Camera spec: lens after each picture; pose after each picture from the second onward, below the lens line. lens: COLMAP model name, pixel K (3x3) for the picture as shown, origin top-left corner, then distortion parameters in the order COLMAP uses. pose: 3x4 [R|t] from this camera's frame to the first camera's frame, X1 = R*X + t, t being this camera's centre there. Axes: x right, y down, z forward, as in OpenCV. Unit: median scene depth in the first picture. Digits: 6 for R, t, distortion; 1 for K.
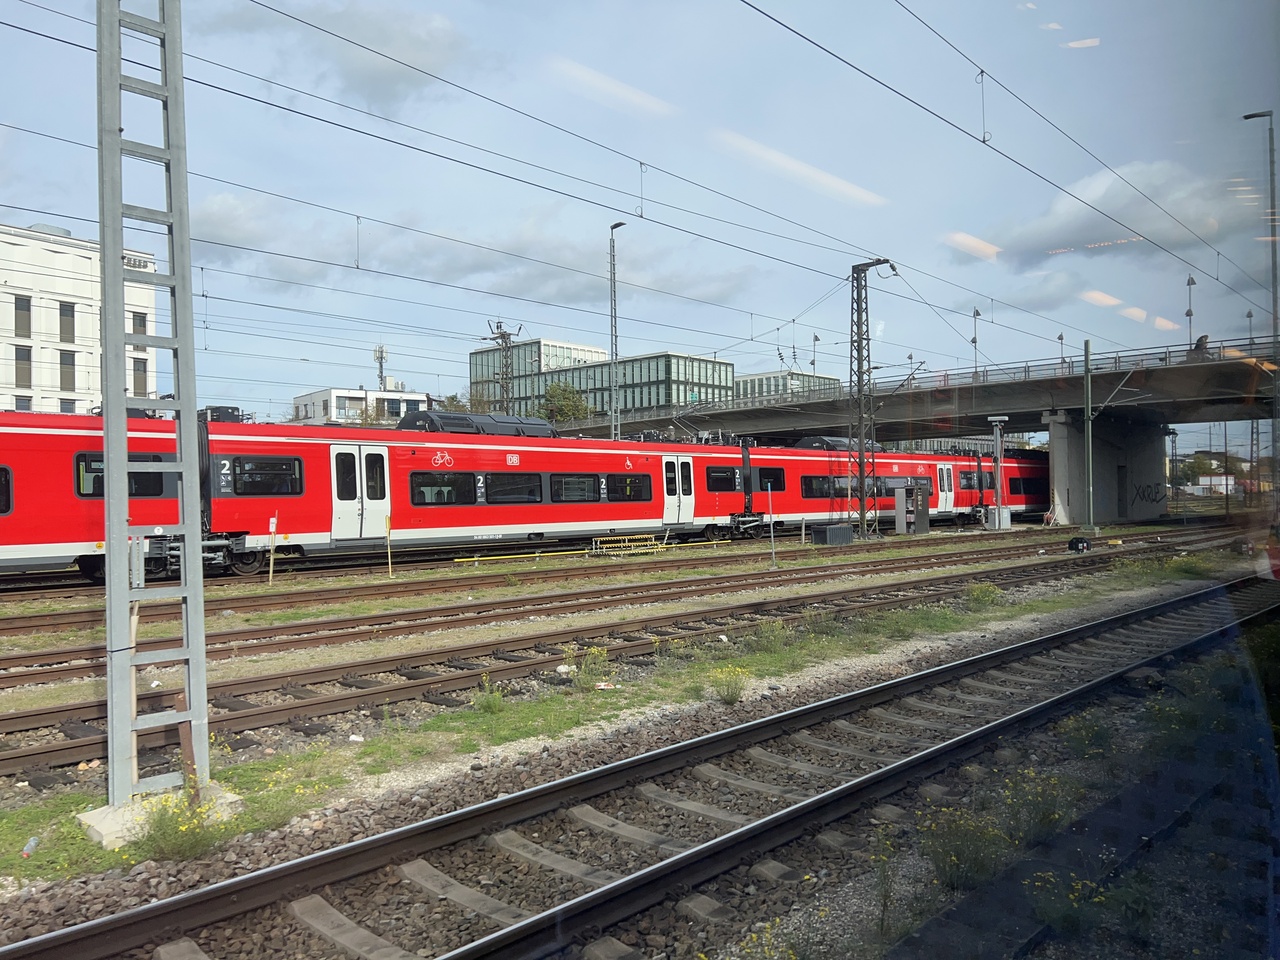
lens RADIAL K [[962.8, 0, 662.4], [0, 962.8, 486.0], [0, 0, 1]] dist [0.042972, -0.036717]
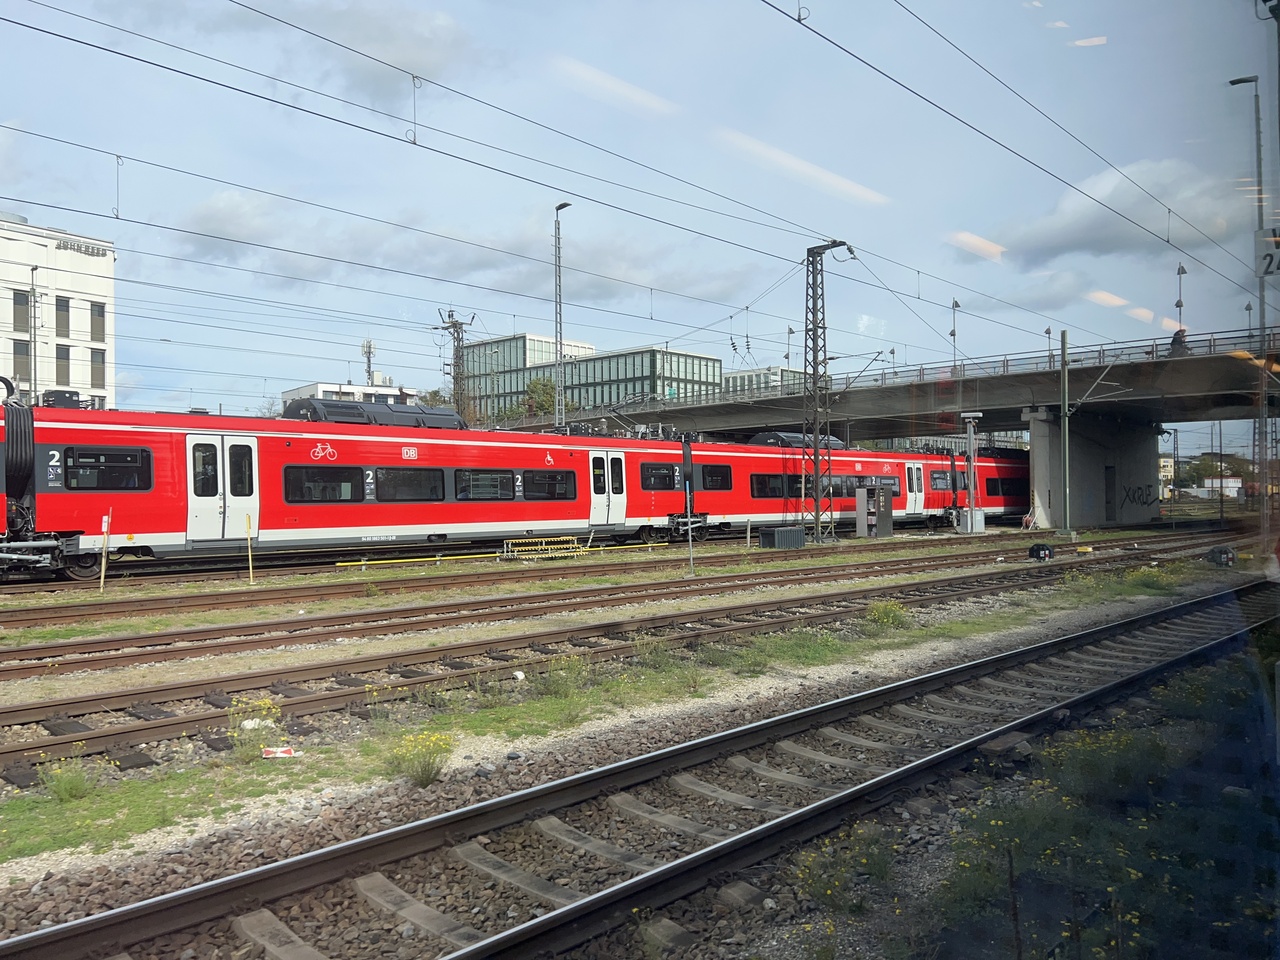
lens RADIAL K [[965.0, 0, 646.7], [0, 965.0, 479.9], [0, 0, 1]] dist [0.032525, -0.016676]
pose [[0.999802, 0.007649, -0.018376, 0.055880], [-0.007730, 0.999961, -0.004352, 0.000020], [0.018342, 0.004494, 0.999822, 0.062609]]
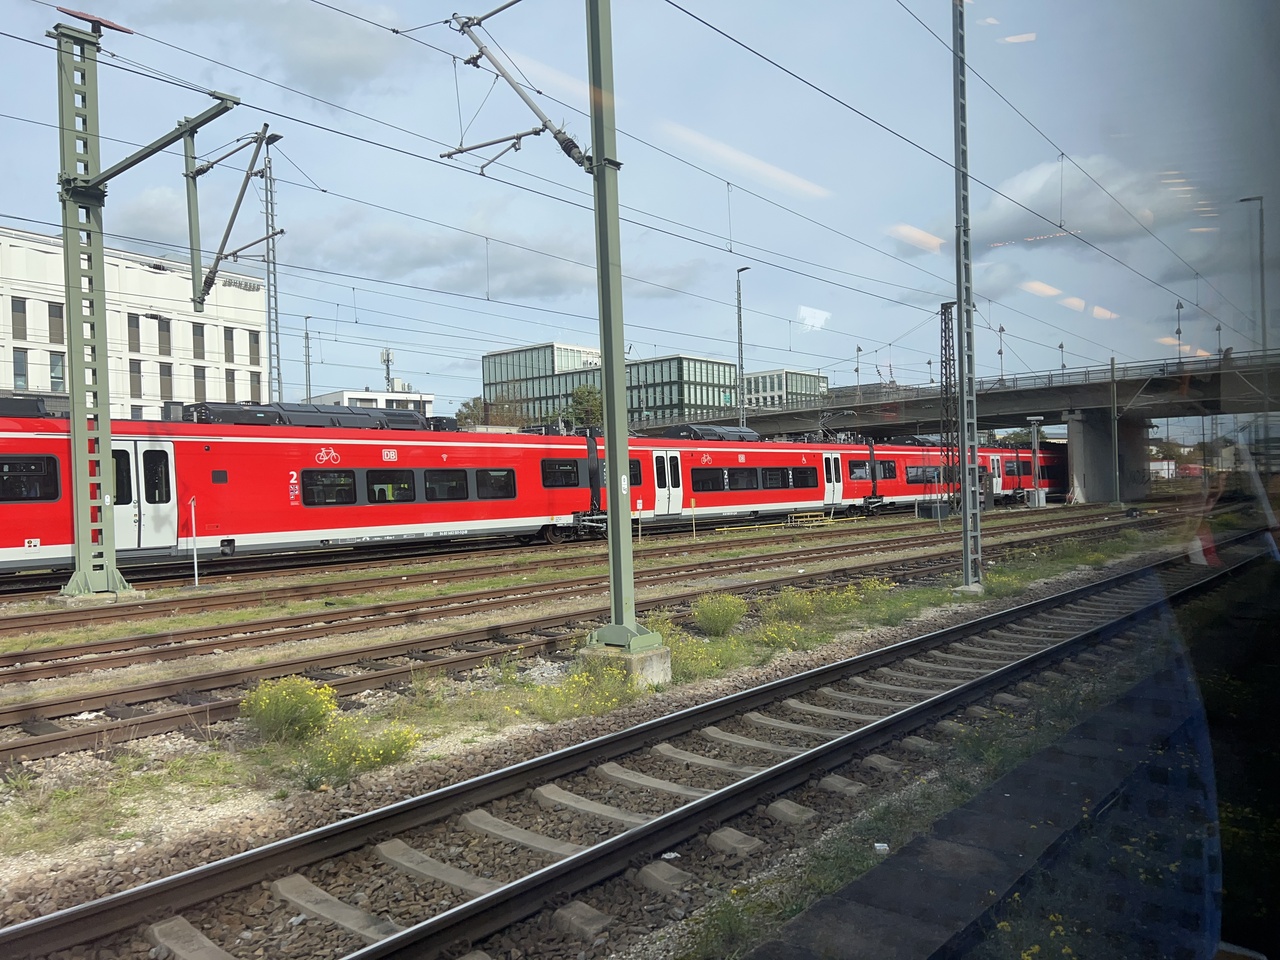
lens RADIAL K [[954.7, 0, 644.9], [0, 954.7, 521.4], [0, 0, 1]] dist [0.032318, -0.012919]
pose [[0.999172, -0.016785, 0.037060, -0.233335], [0.015121, 0.998884, 0.044740, -0.000093], [-0.037770, -0.044143, 0.998311, -0.257140]]
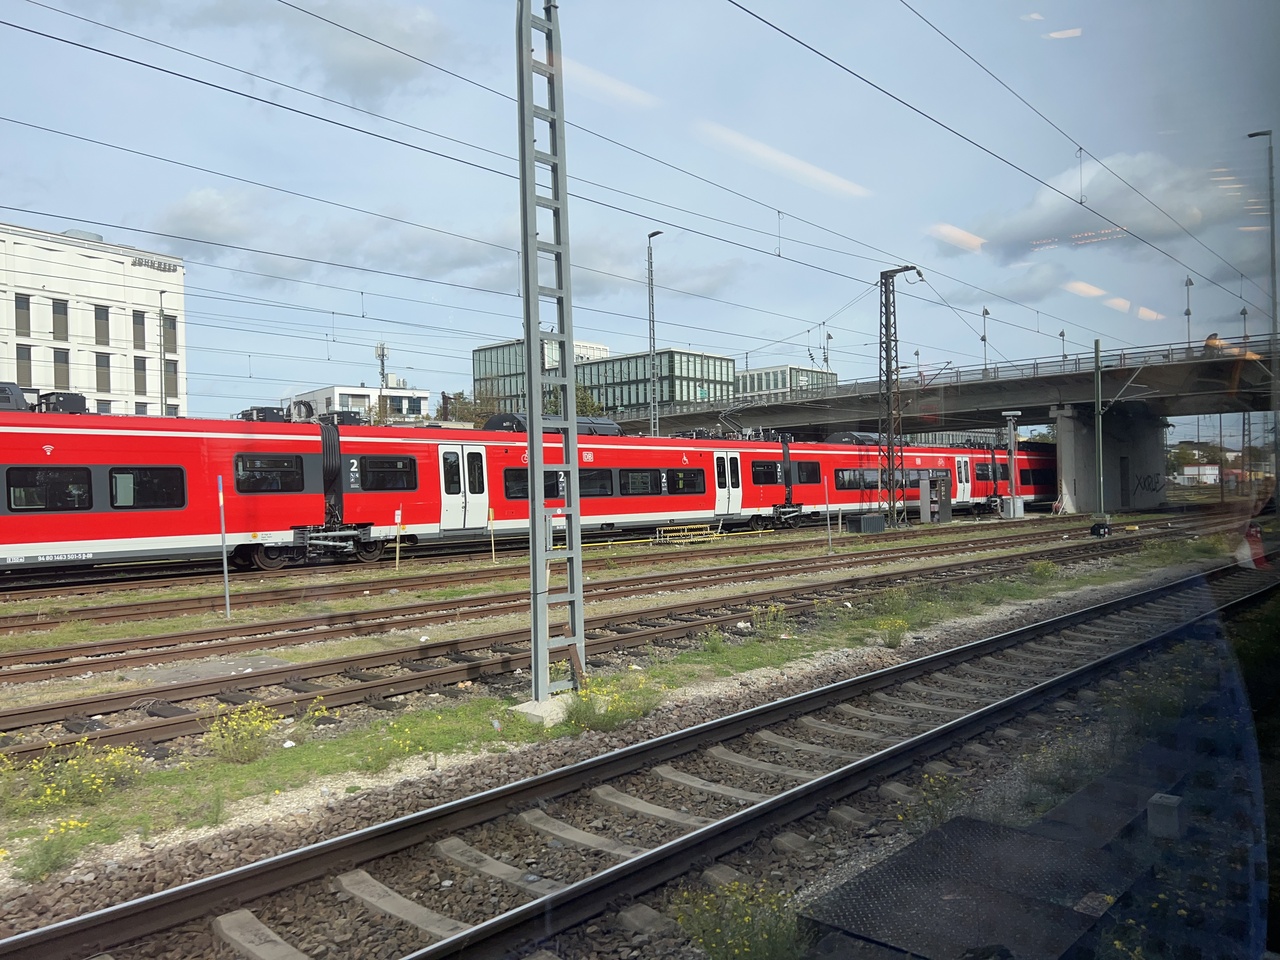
lens RADIAL K [[961.4, 0, 656.4], [0, 961.4, 497.1], [0, 0, 1]] dist [0.031183, -0.009010]
pose [[0.999940, -0.007890, 0.007597, -0.057008], [0.007754, 0.999810, 0.017861, -0.000106], [-0.007736, -0.017801, 0.999812, -0.063041]]
